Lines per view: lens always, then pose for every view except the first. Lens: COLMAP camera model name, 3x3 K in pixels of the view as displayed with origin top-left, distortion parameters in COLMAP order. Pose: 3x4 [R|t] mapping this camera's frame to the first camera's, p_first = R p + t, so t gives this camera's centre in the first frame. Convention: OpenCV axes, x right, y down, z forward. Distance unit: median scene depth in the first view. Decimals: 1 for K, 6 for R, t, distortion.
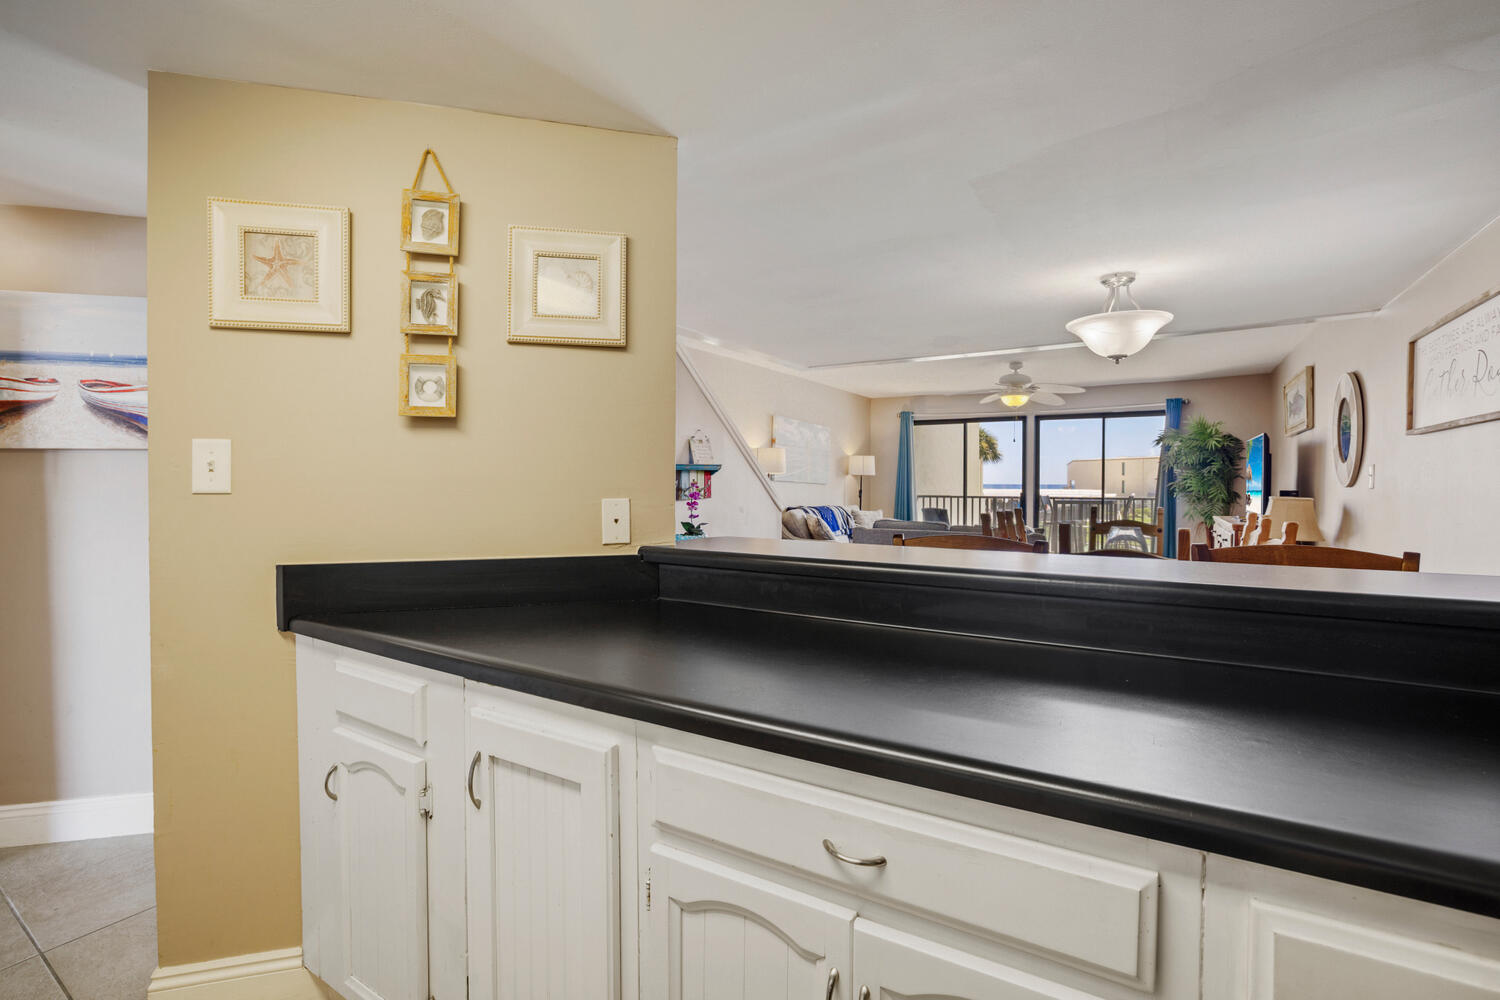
lens RADIAL K [[661.7, 0, 753.5], [0, 661.7, 496.7], [0, 0, 1]] dist [-0.000648, -0.000246]
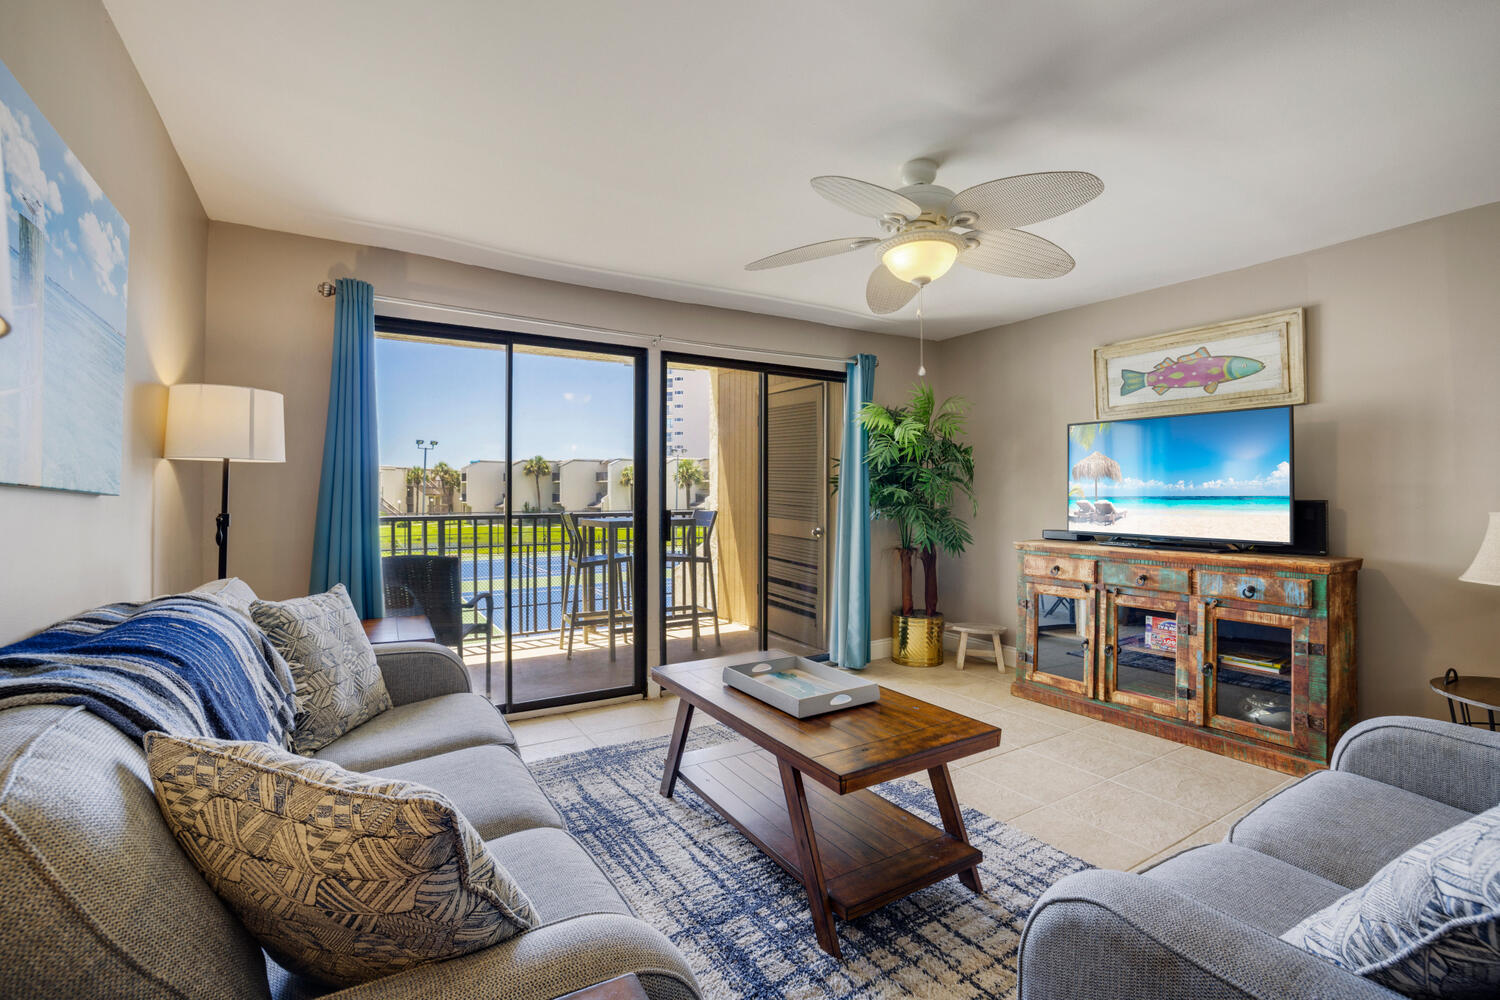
lens RADIAL K [[661.7, 0, 757.0], [0, 661.7, 487.3], [0, 0, 1]] dist [-0.000648, -0.000246]
pose [[0.461418, -0.004334, 0.887173, 0.023876], [0.023873, 0.999687, -0.007532, -0.016496], [-0.886862, 0.024656, 0.461376, 0.750141]]
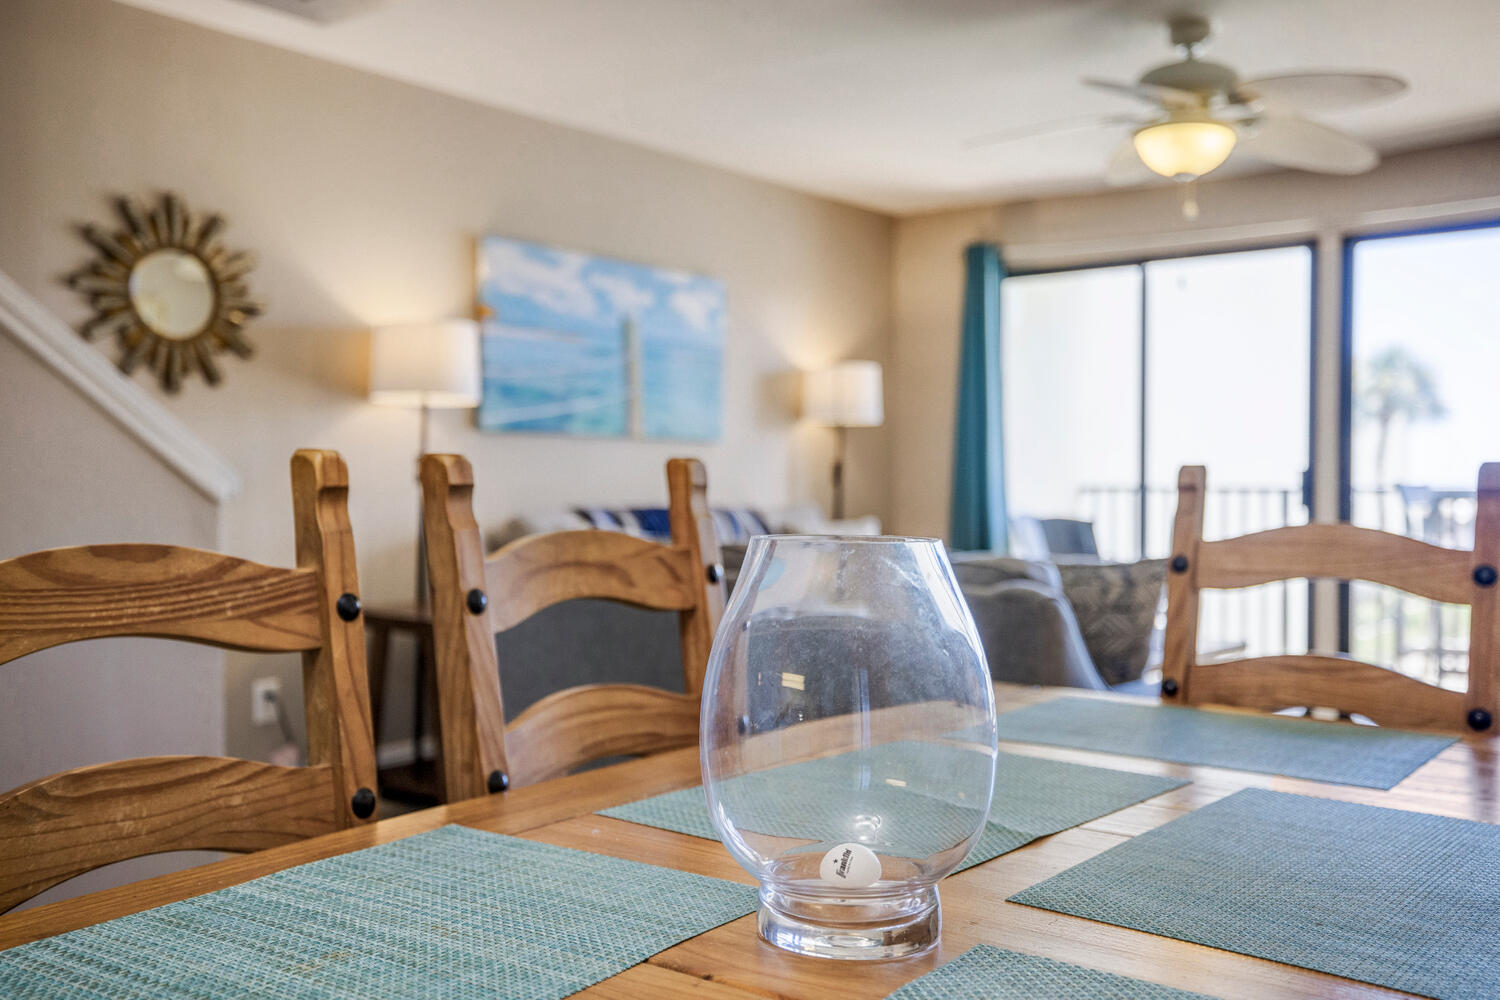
lens RADIAL K [[1352.1, 0, 739.7], [0, 1352.1, 502.5], [0, 0, 1]] dist [0.066112, 0.007580]
pose [[0.990312, -0.001314, -0.138855, 0.232443], [0.000636, 0.999988, -0.004923, 0.016727], [0.138860, 0.004787, 0.990300, 0.291029]]
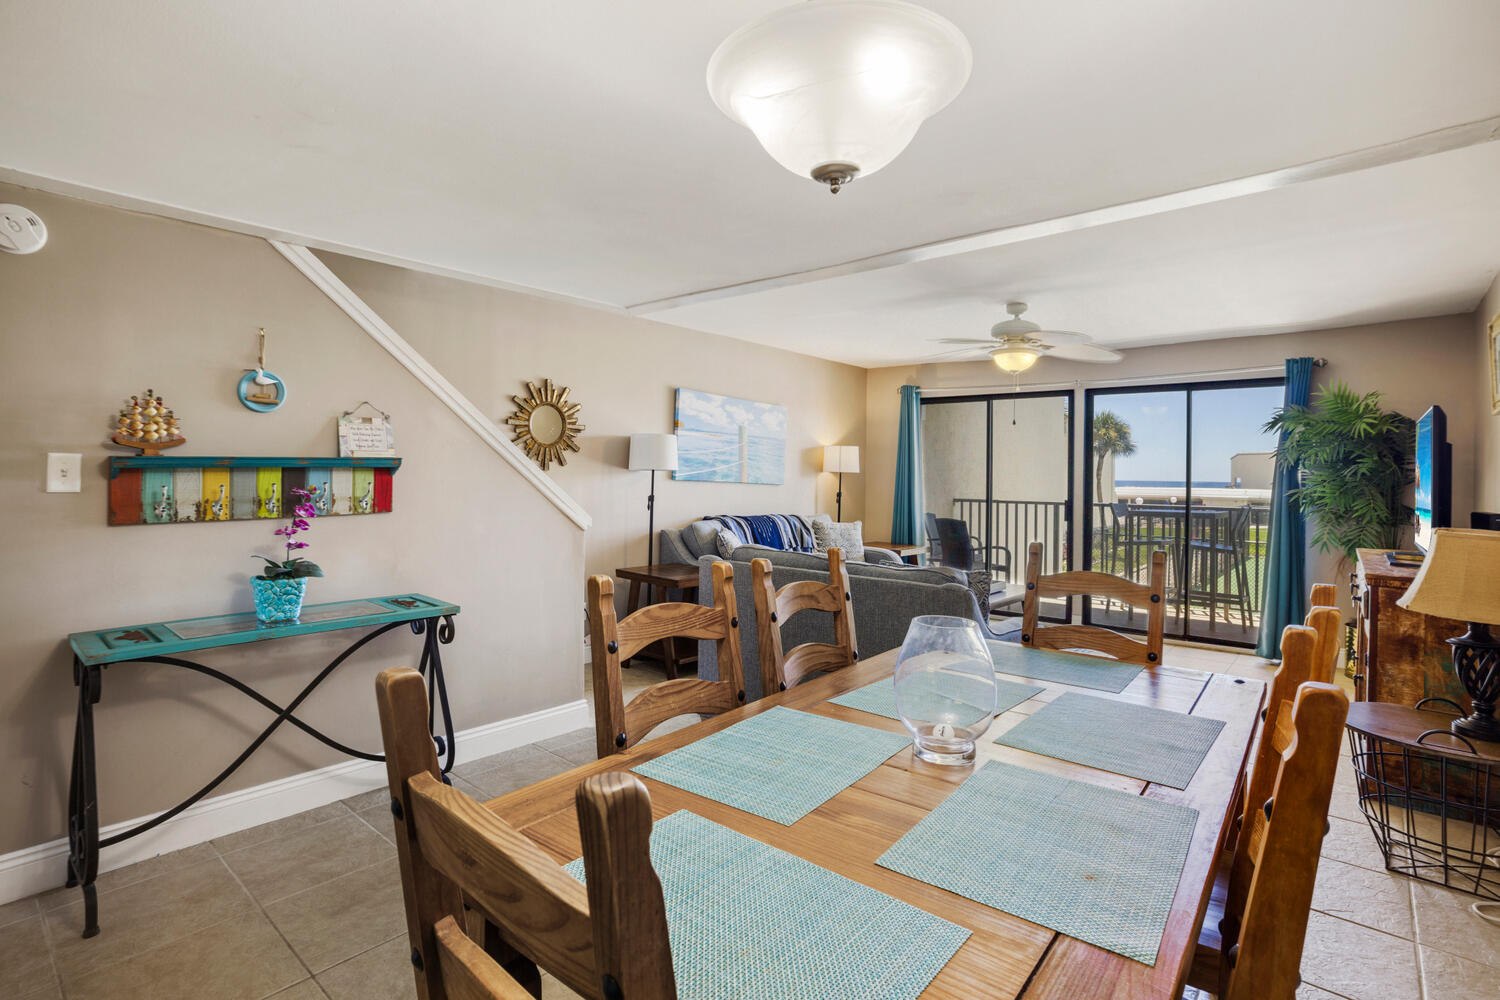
lens RADIAL K [[717.5, 0, 744.5], [0, 717.5, 471.3], [0, 0, 1]] dist [-0.001194, 0.001098]
pose [[0.987176, 0.009355, -0.159358, 0.204101], [-0.013574, 0.999585, -0.025406, -0.013320], [0.159055, 0.027243, 0.986894, 0.218942]]
